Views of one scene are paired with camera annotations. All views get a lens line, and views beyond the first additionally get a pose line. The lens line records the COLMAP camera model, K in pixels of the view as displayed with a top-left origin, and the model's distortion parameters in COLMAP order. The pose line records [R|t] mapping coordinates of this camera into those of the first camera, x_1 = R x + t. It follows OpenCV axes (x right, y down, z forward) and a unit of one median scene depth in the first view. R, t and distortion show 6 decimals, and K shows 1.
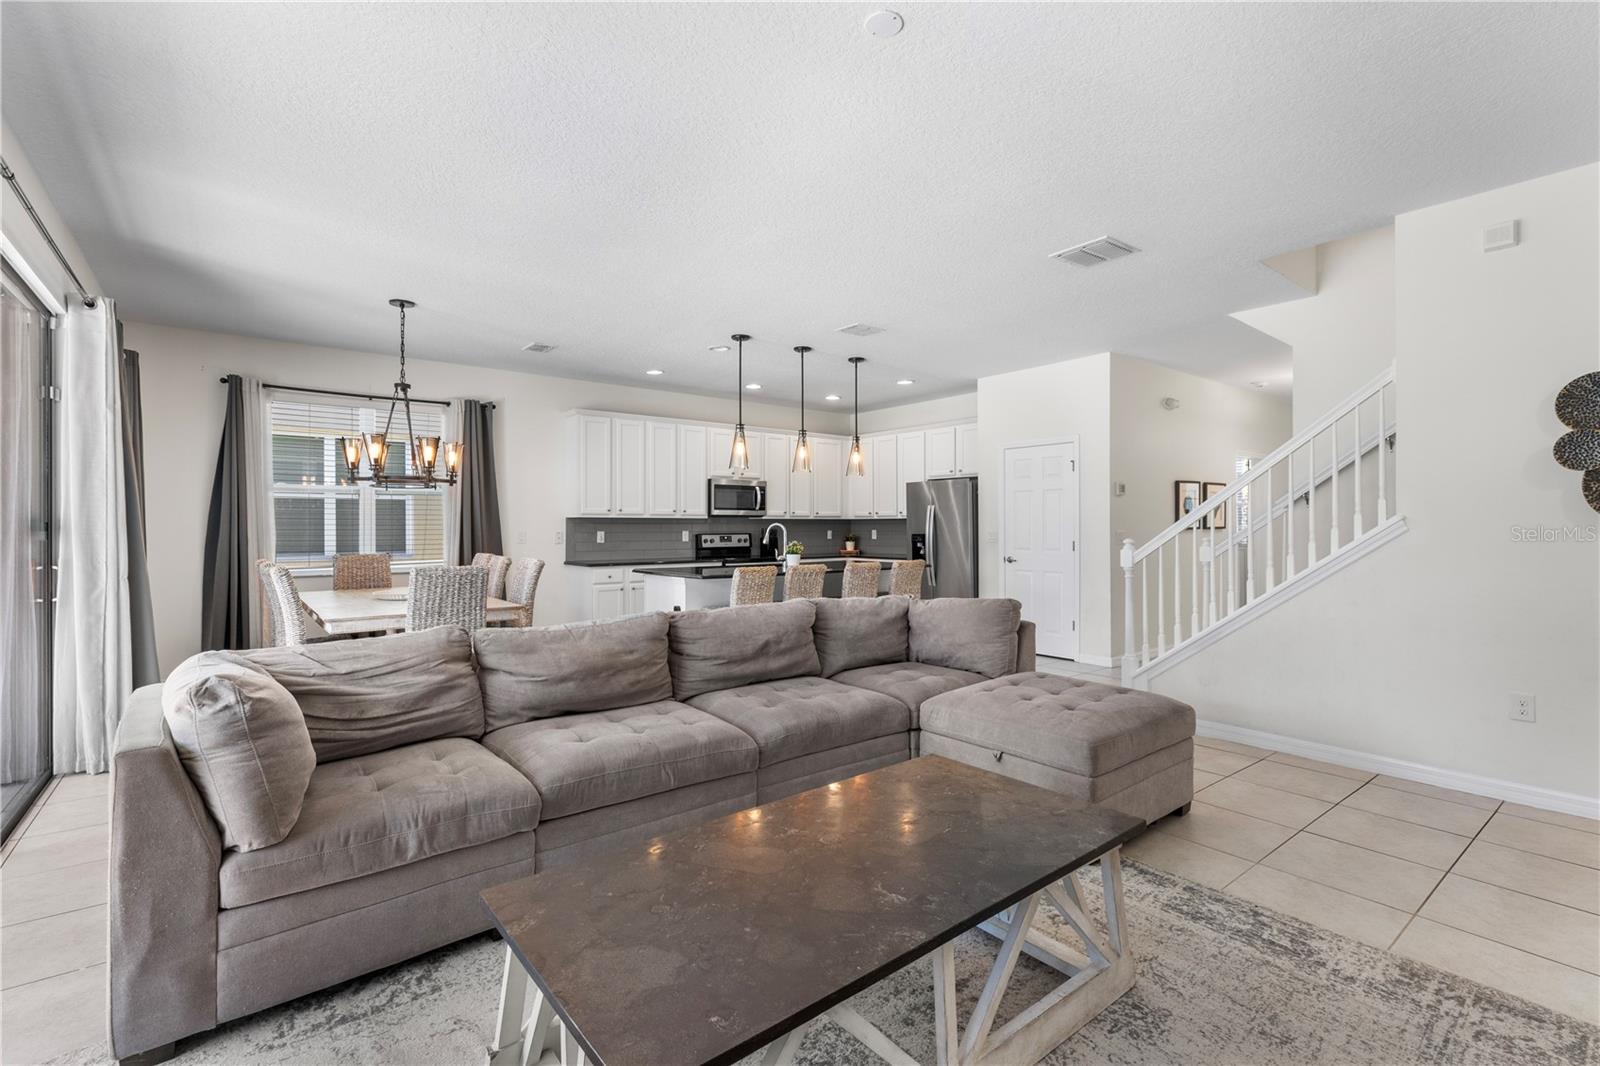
lens RADIAL K [[719.1, 0, 791.4], [0, 719.1, 521.6], [0, 0, 1]] dist [0.001878, -0.000048]
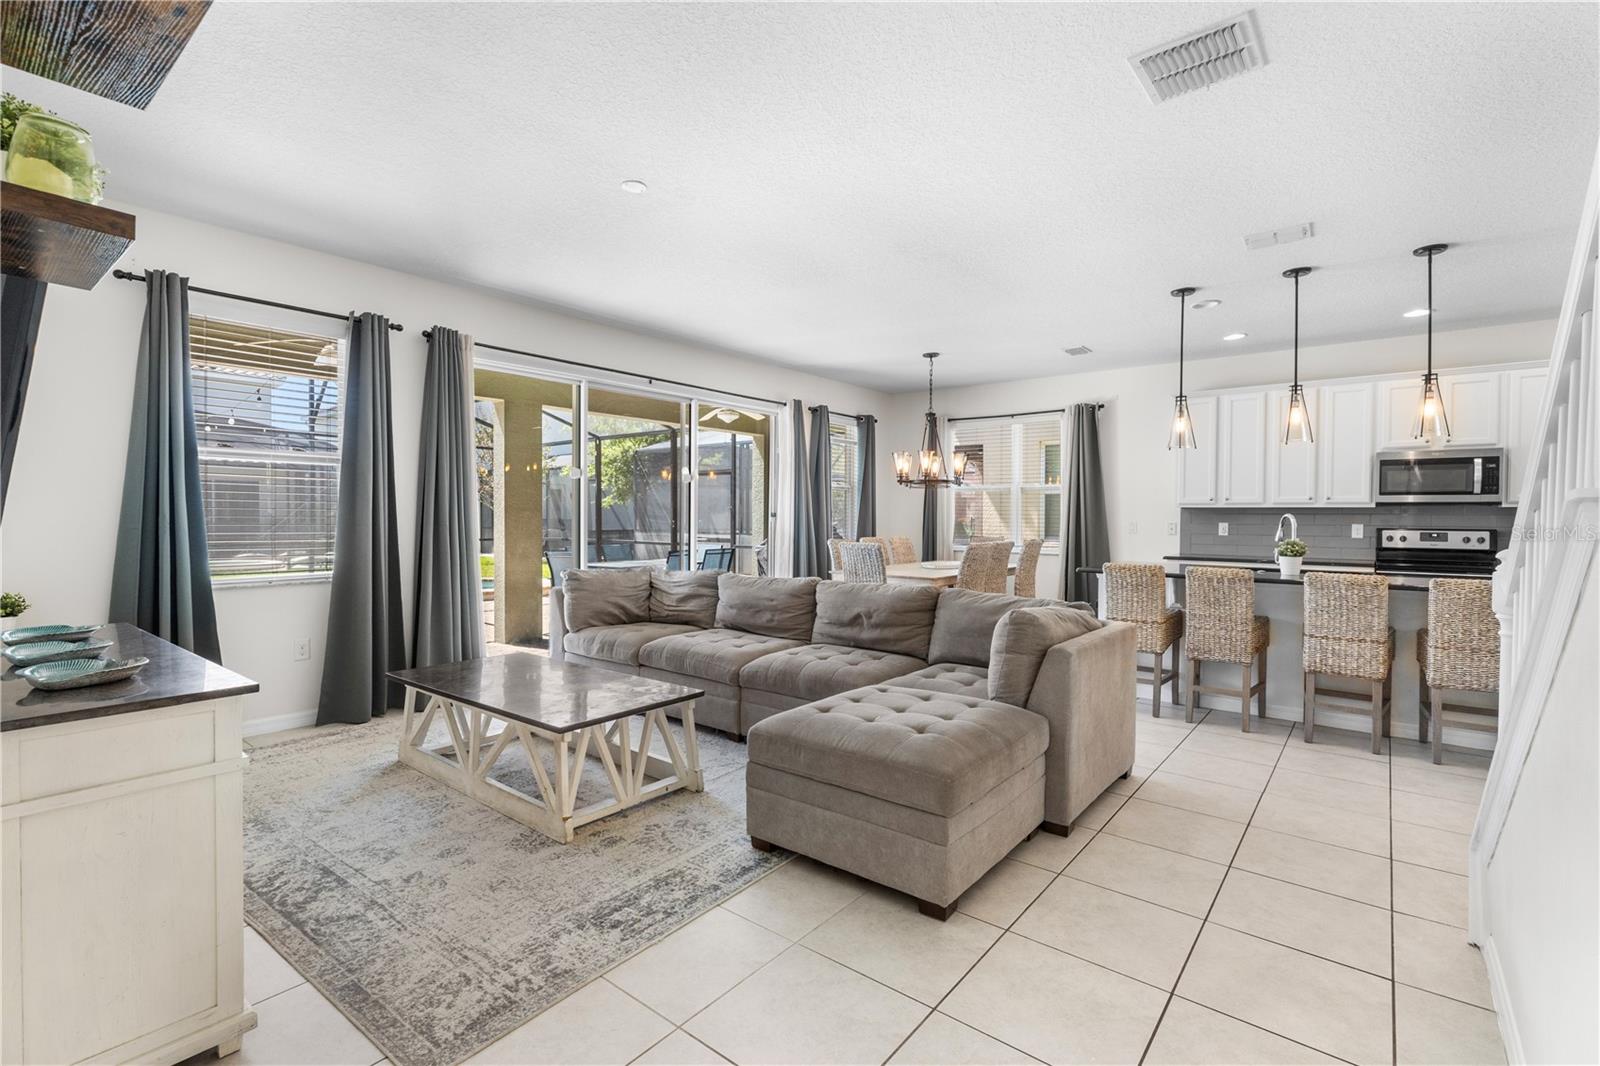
lens RADIAL K [[715.9, 0, 809.3], [0, 715.9, 524.0], [0, 0, 1]] dist [0.003080, 0.000517]
pose [[0.238568, 0.015999, -0.970994, 0.456123], [0.001013, 0.999860, 0.016724, -0.000288], [0.971125, -0.004973, 0.238518, 0.267578]]
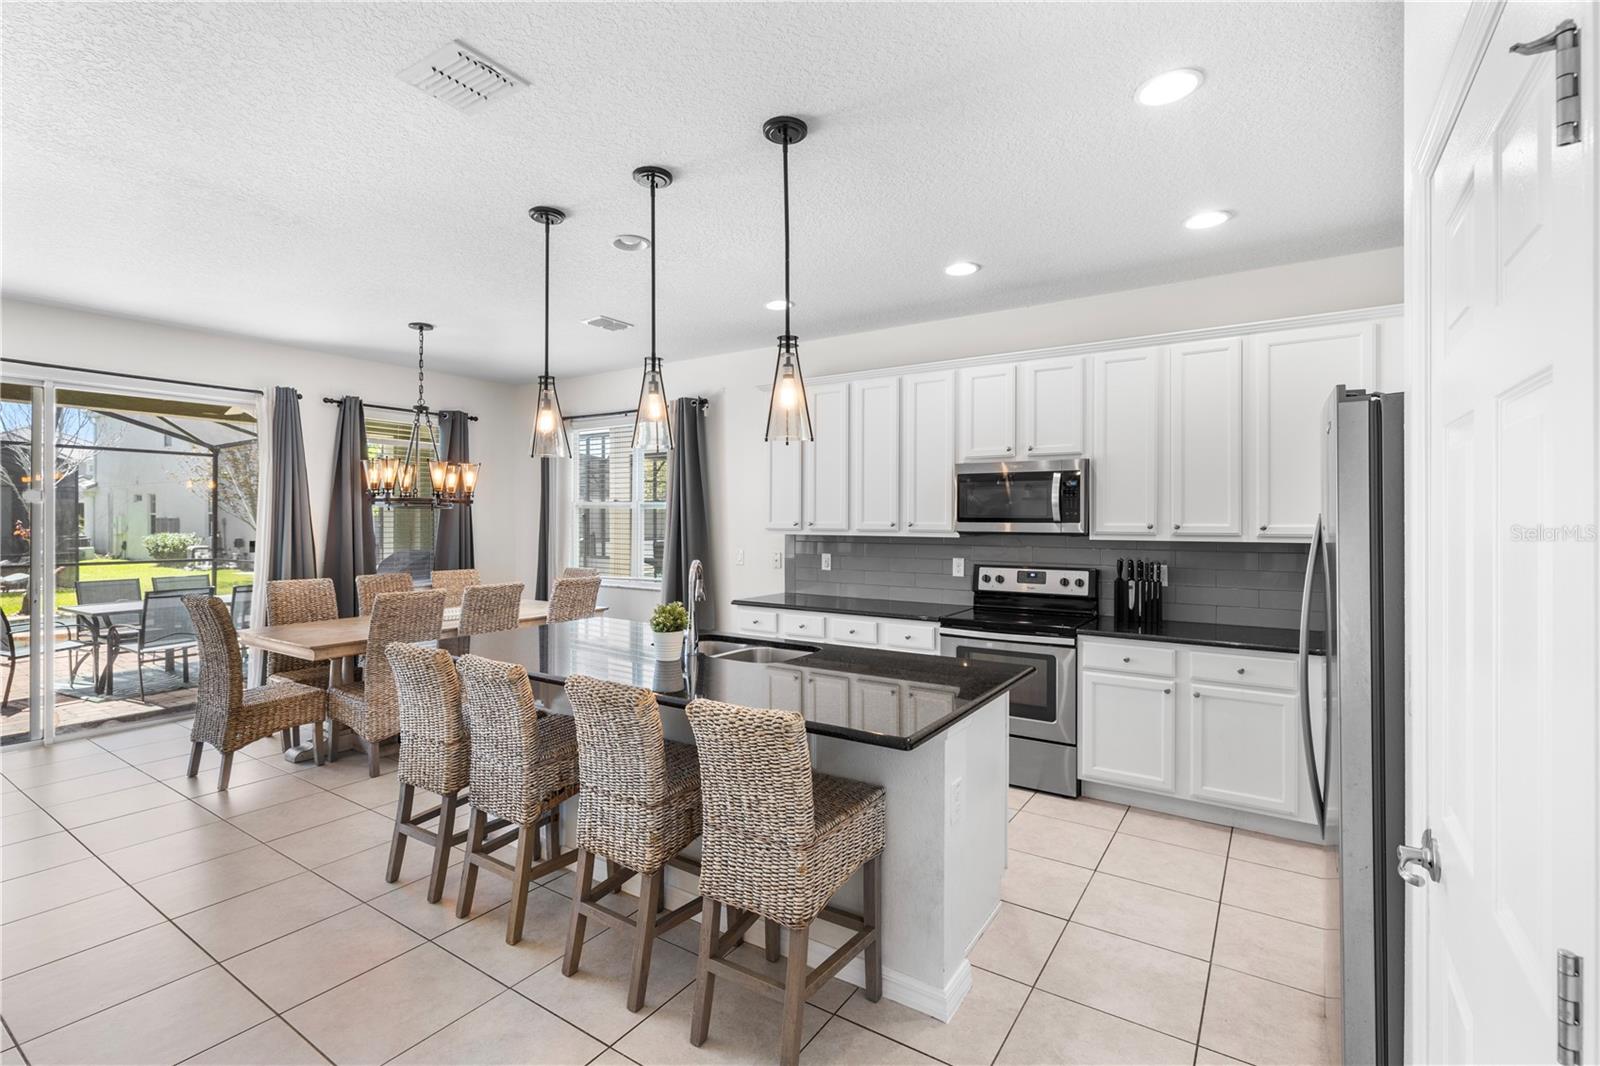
lens RADIAL K [[697.6, 0, 807.8], [0, 697.6, 530.5], [0, 0, 1]] dist [-0.002005, -0.000147]
pose [[0.336424, 0.012055, -0.941633, 0.342059], [-0.000802, 0.999921, 0.012515, -0.016215], [0.941710, -0.003456, 0.336407, 0.715861]]
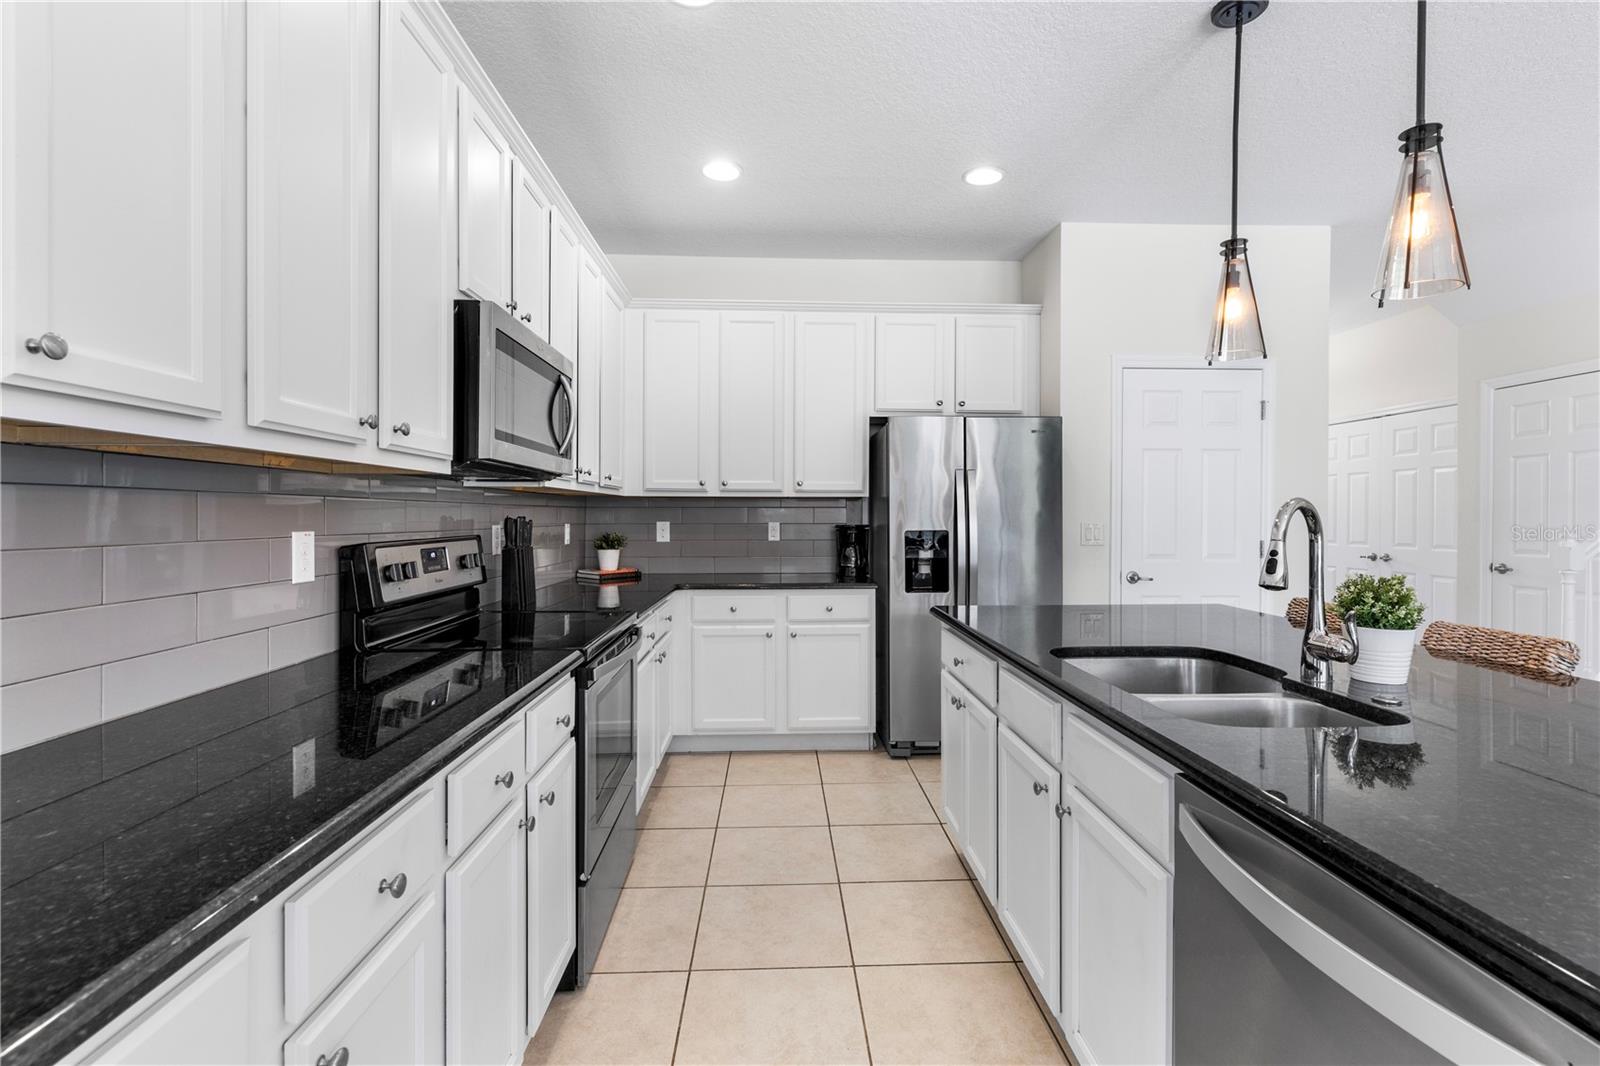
lens RADIAL K [[719.1, 0, 791.4], [0, 719.1, 521.6], [0, 0, 1]] dist [0.001878, -0.000048]
pose [[0.585414, -0.003447, 0.810727, -0.238502], [-0.008757, 0.999906, 0.010575, 0.006982], [-0.810687, -0.013291, 0.585328, 0.782601]]
